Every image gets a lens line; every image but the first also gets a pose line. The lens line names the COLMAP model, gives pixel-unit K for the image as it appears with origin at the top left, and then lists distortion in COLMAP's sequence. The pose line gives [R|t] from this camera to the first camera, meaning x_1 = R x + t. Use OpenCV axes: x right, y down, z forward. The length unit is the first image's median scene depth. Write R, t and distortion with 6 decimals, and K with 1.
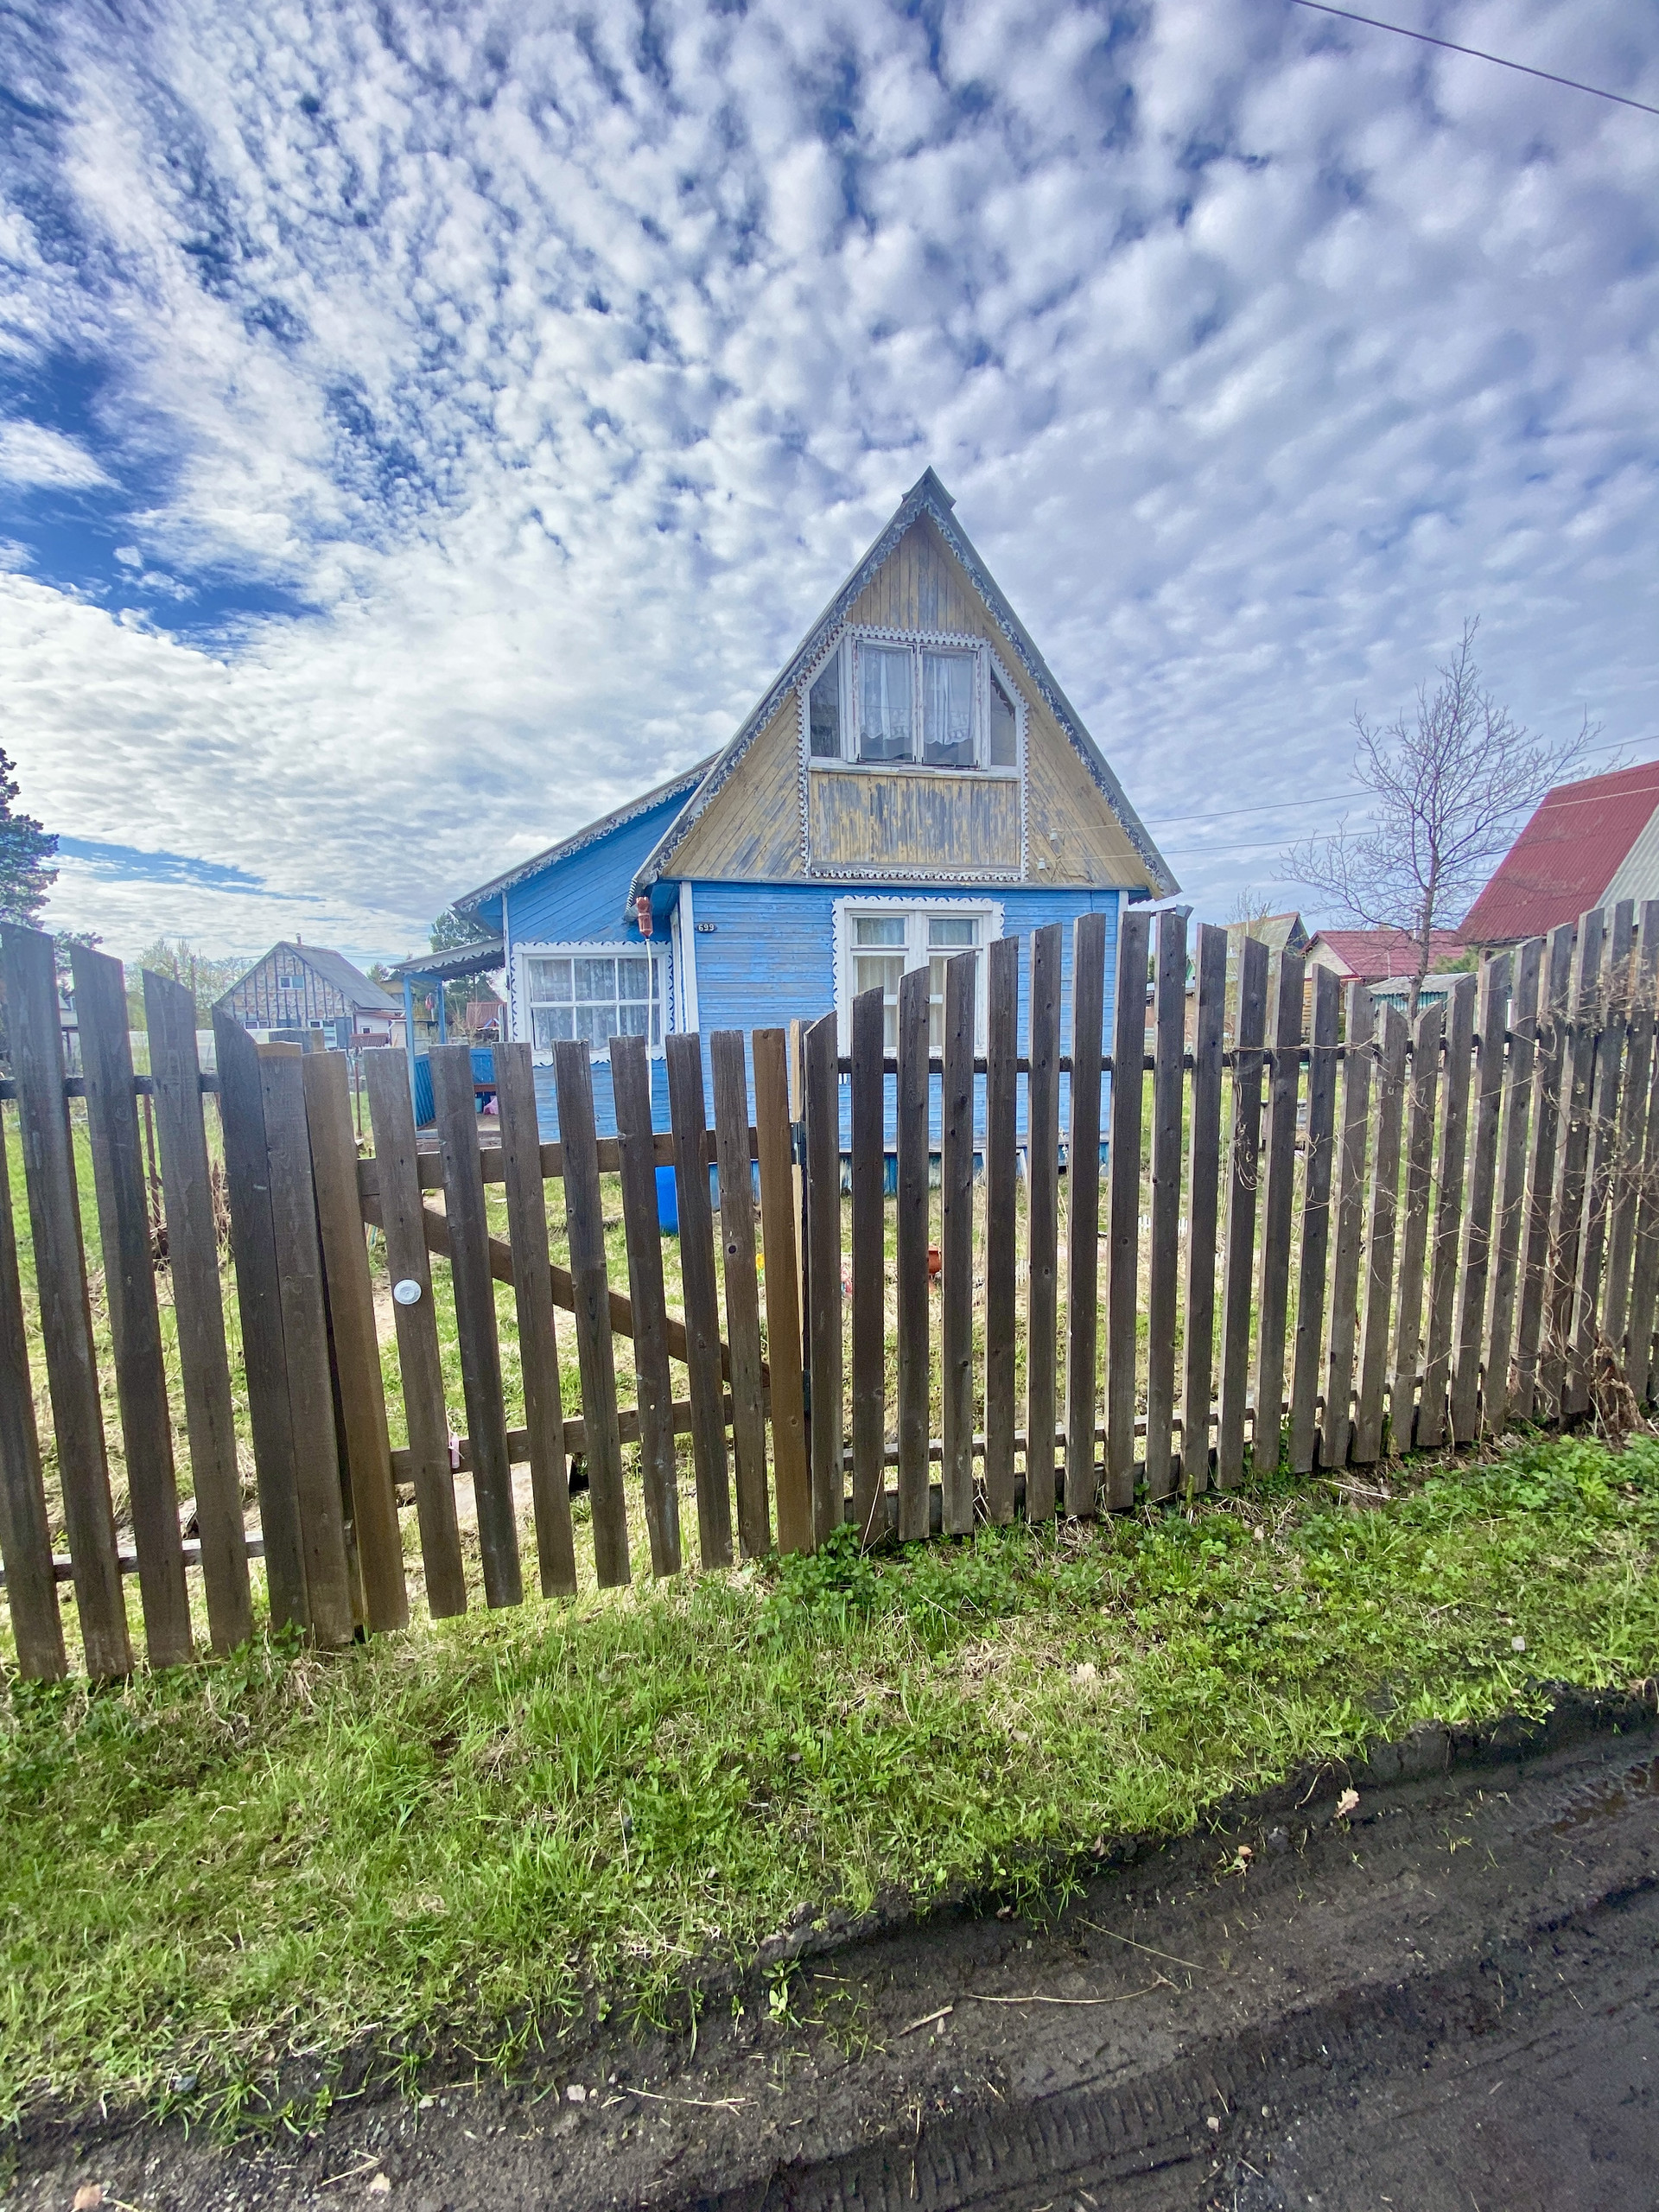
lens RADIAL K [[899.9, 0, 832.3], [0, 899.9, 1107.8], [0, 0, 1]] dist [0.031825, -0.020591]
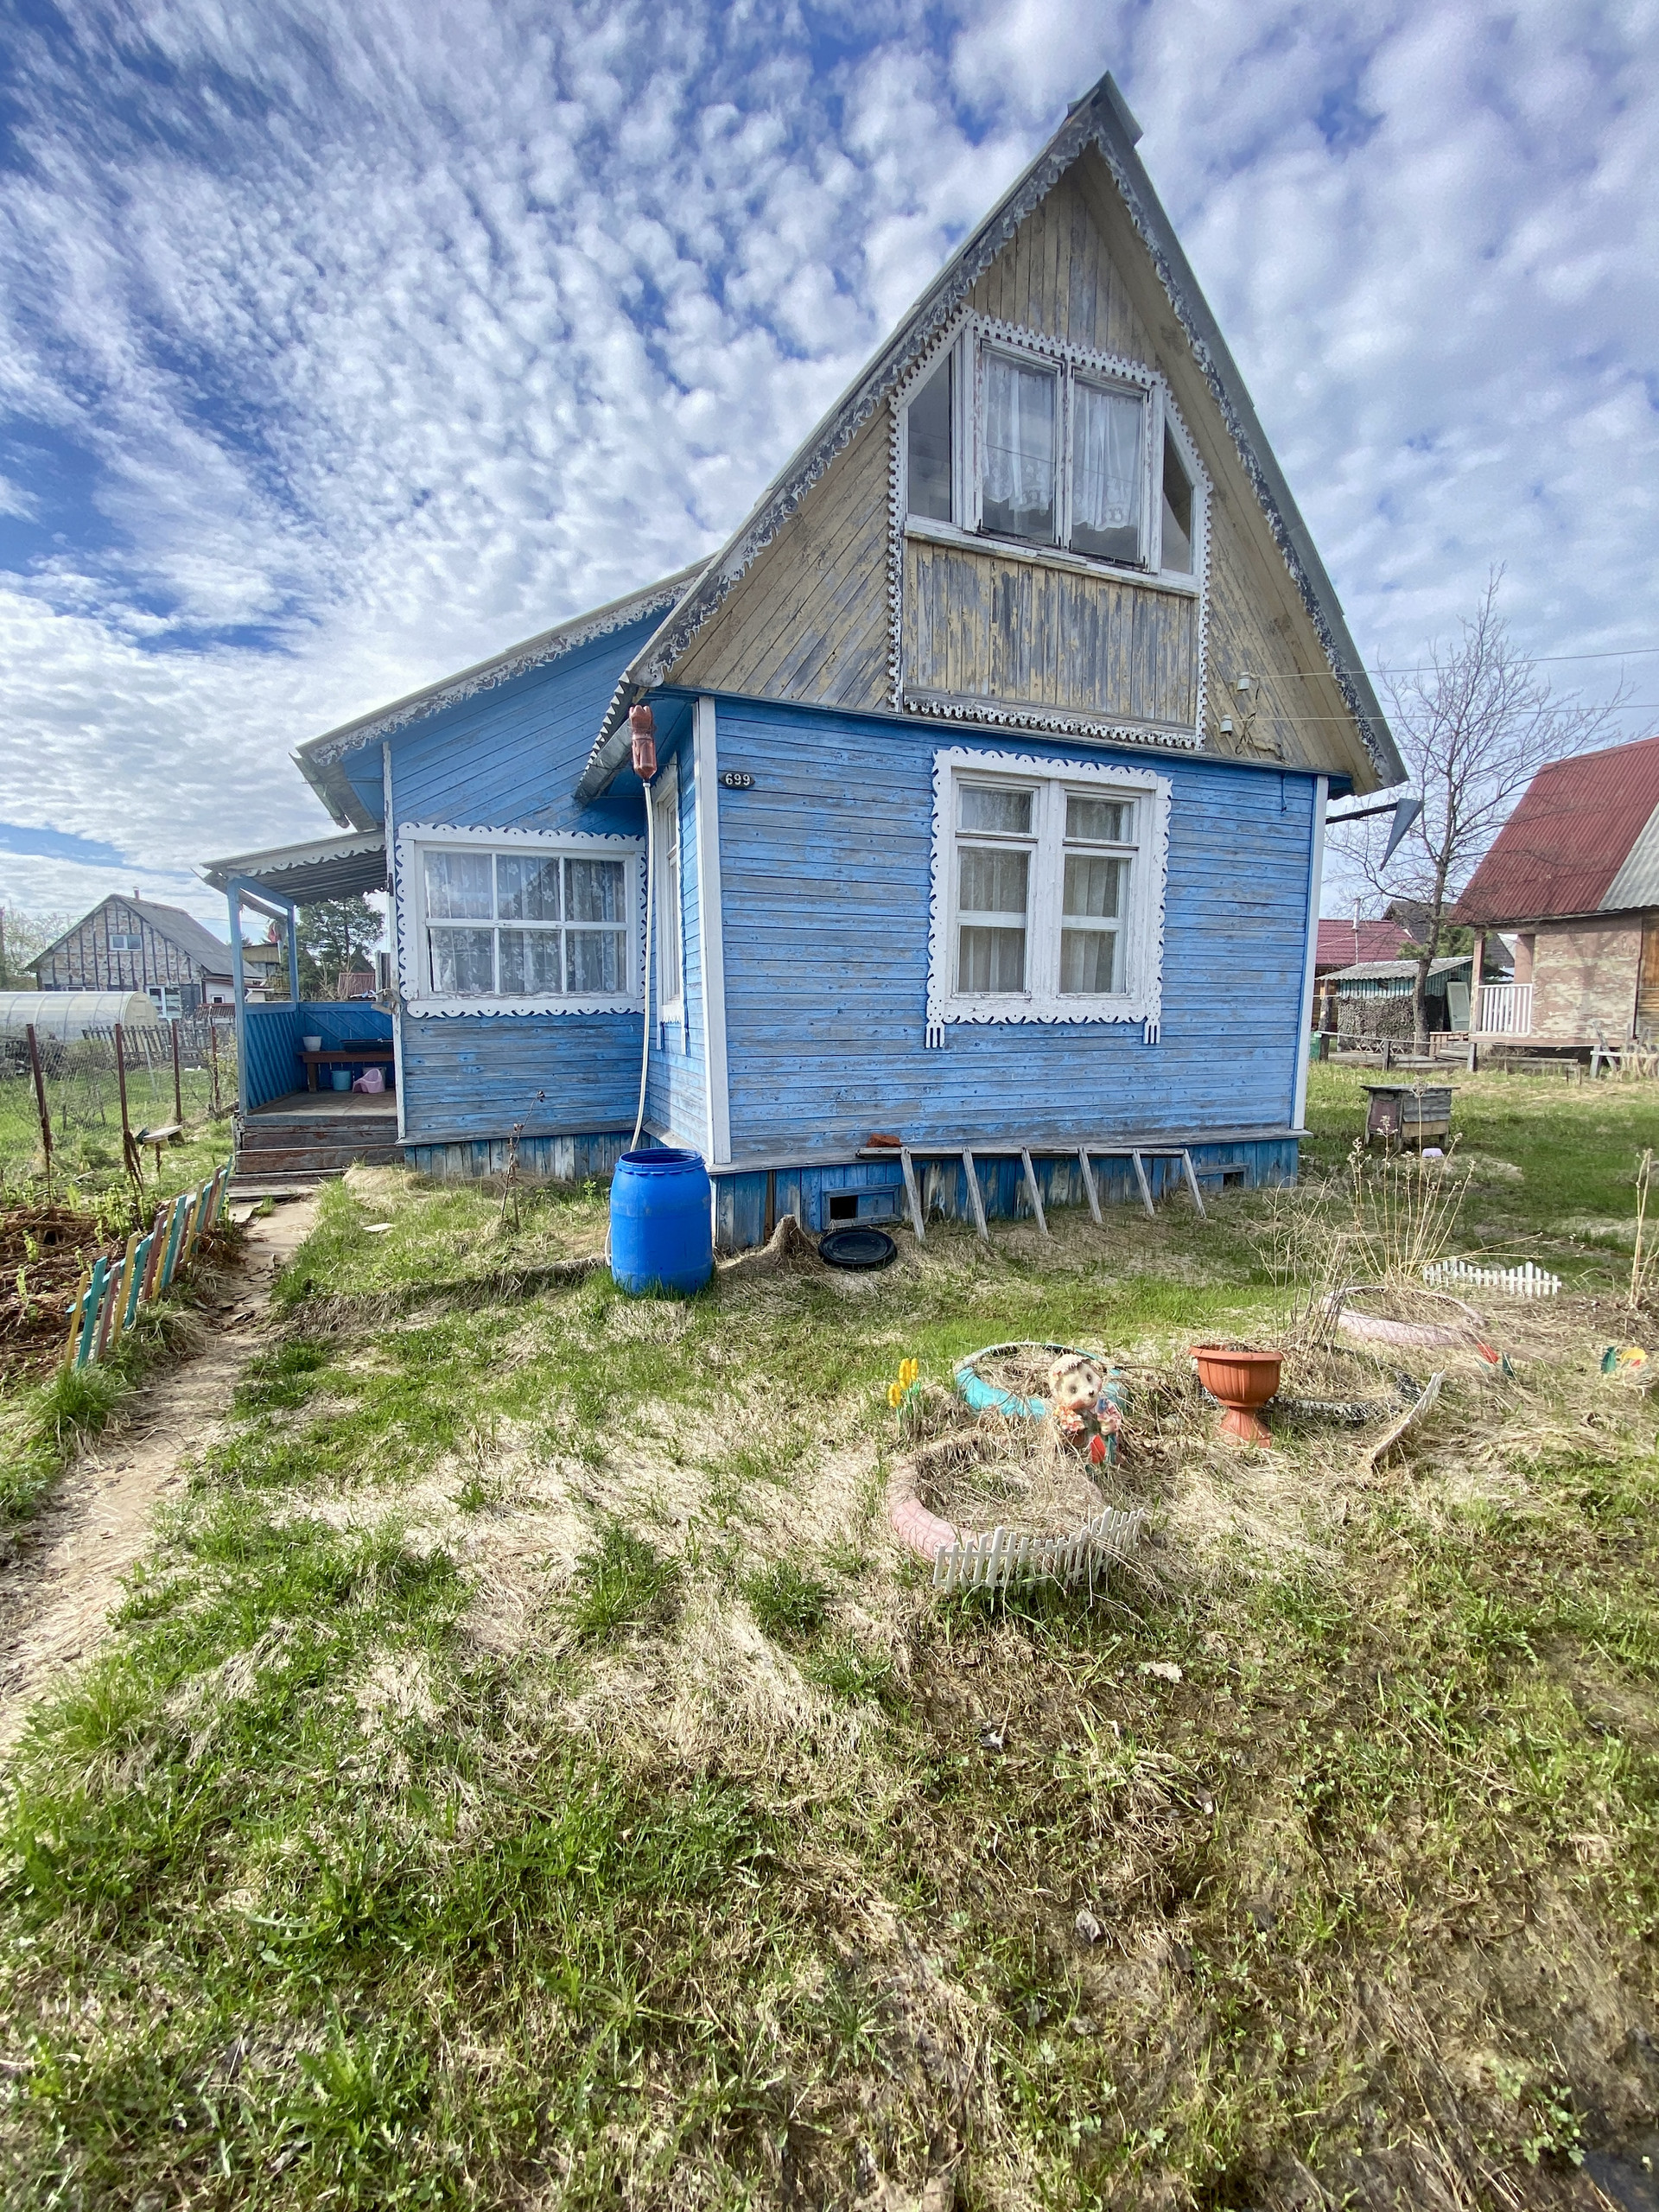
lens RADIAL K [[877.3, 0, 828.2], [0, 877.3, 1113.4], [0, 0, 1]] dist [-0.020872, -0.000066]
pose [[0.992342, 0.003530, 0.123470, -0.143754], [-0.006035, 0.999783, 0.019921, 0.009490], [-0.123372, -0.020514, 0.992148, 0.391400]]
